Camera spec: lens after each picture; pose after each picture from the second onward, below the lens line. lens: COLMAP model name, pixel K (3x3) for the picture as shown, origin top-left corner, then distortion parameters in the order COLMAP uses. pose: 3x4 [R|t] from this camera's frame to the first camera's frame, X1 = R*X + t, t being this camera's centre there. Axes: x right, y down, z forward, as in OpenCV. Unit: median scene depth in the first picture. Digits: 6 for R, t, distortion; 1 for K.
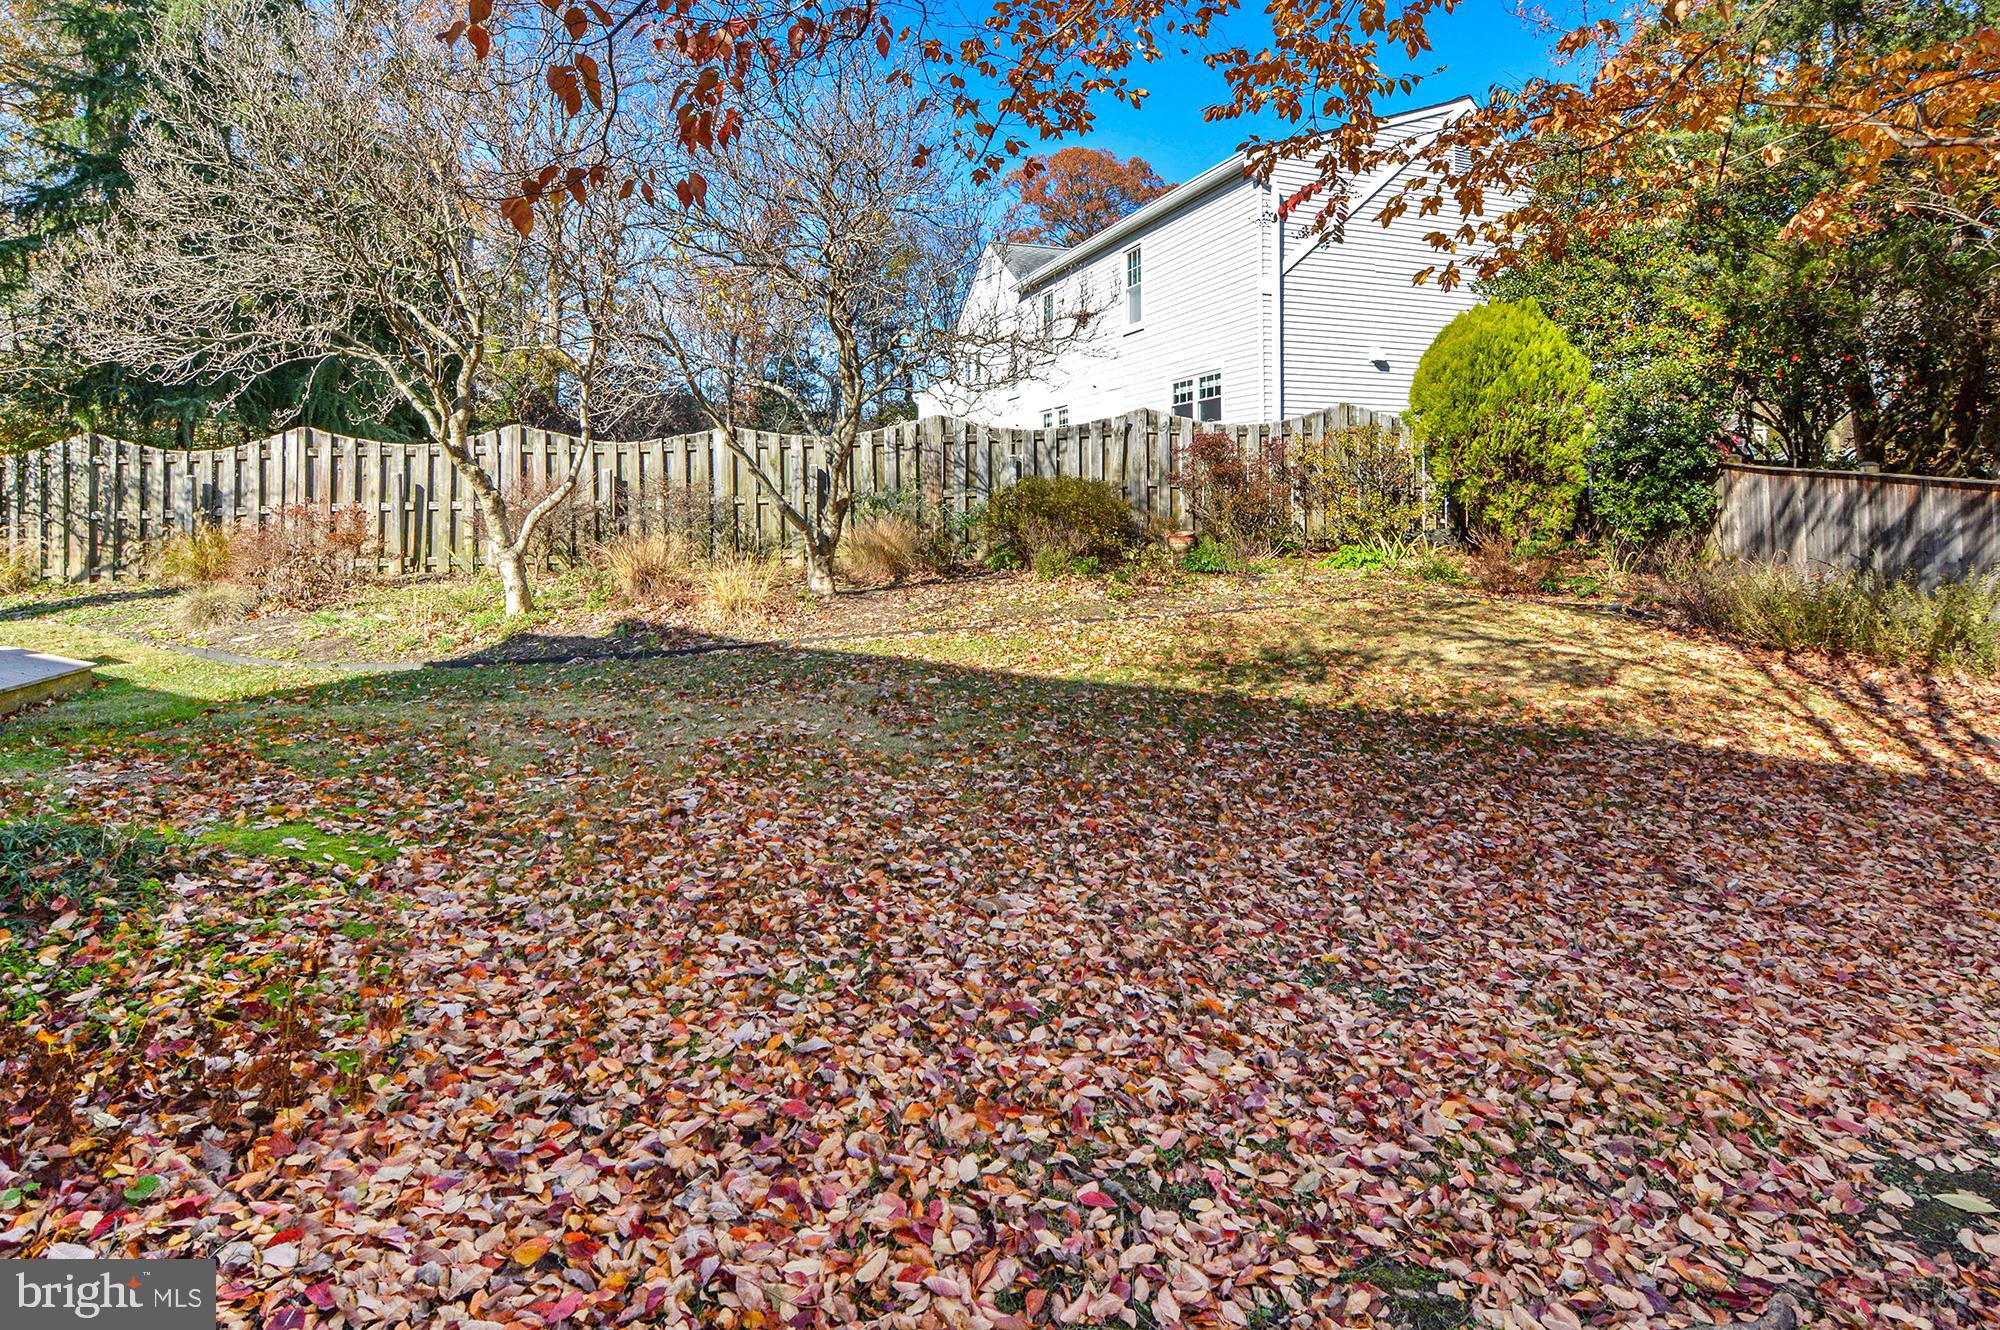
lens RADIAL K [[997.2, 0, 1009.0], [0, 997.2, 577.9], [0, 0, 1]] dist [-0.001003, 0.000101]
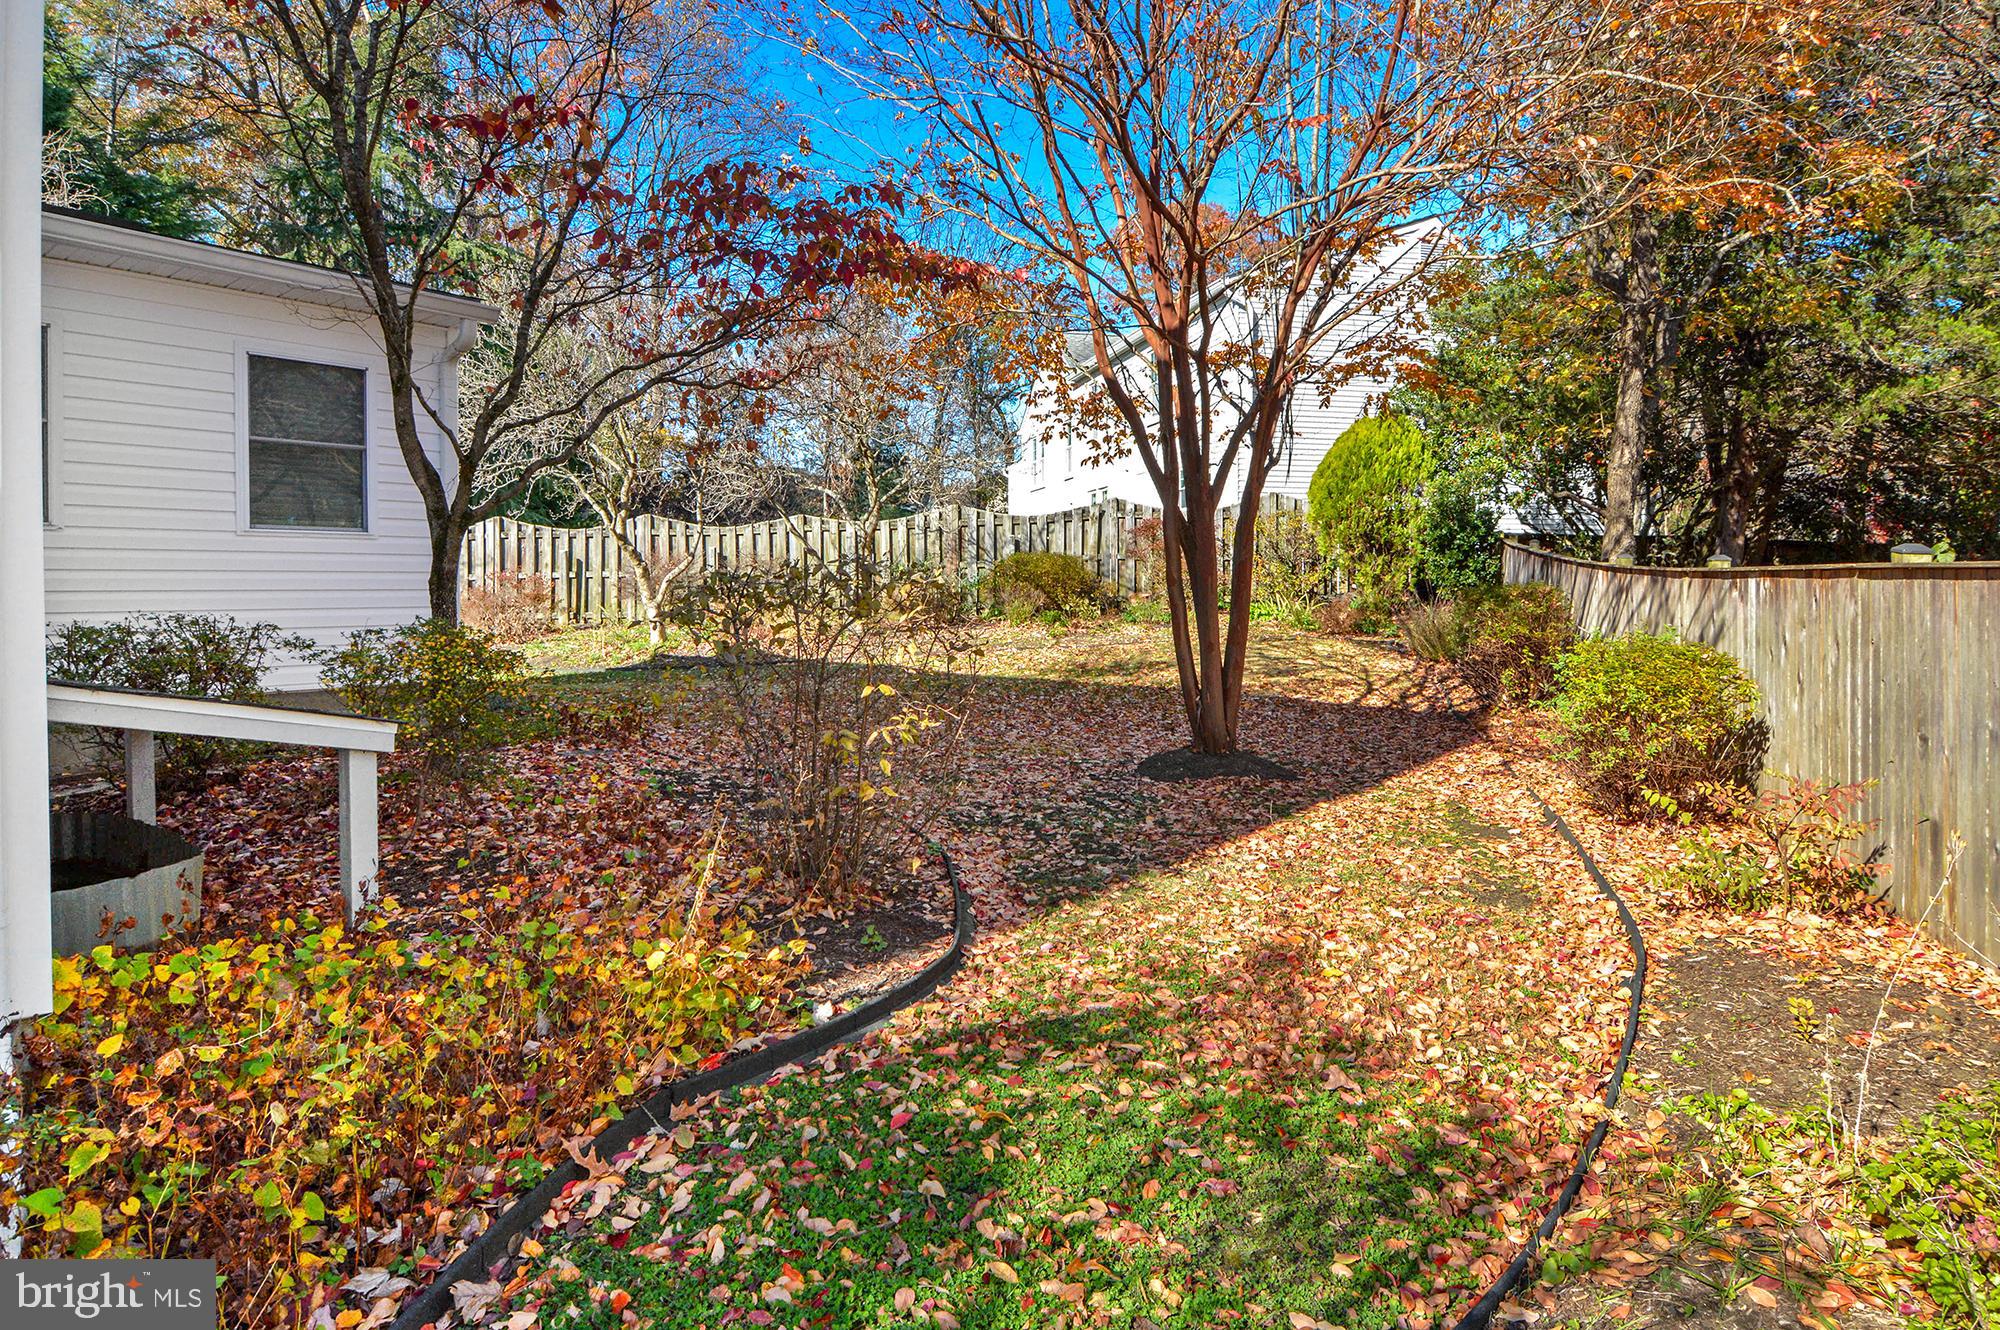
lens RADIAL K [[1079.3, 0, 999.3], [0, 1079.3, 673.5], [0, 0, 1]] dist [0.026551, -0.000506]
pose [[0.993336, 0.009360, -0.114878, 0.152154], [-0.007849, 0.999877, 0.013600, 0.038899], [0.114991, -0.012608, 0.993287, -0.410474]]
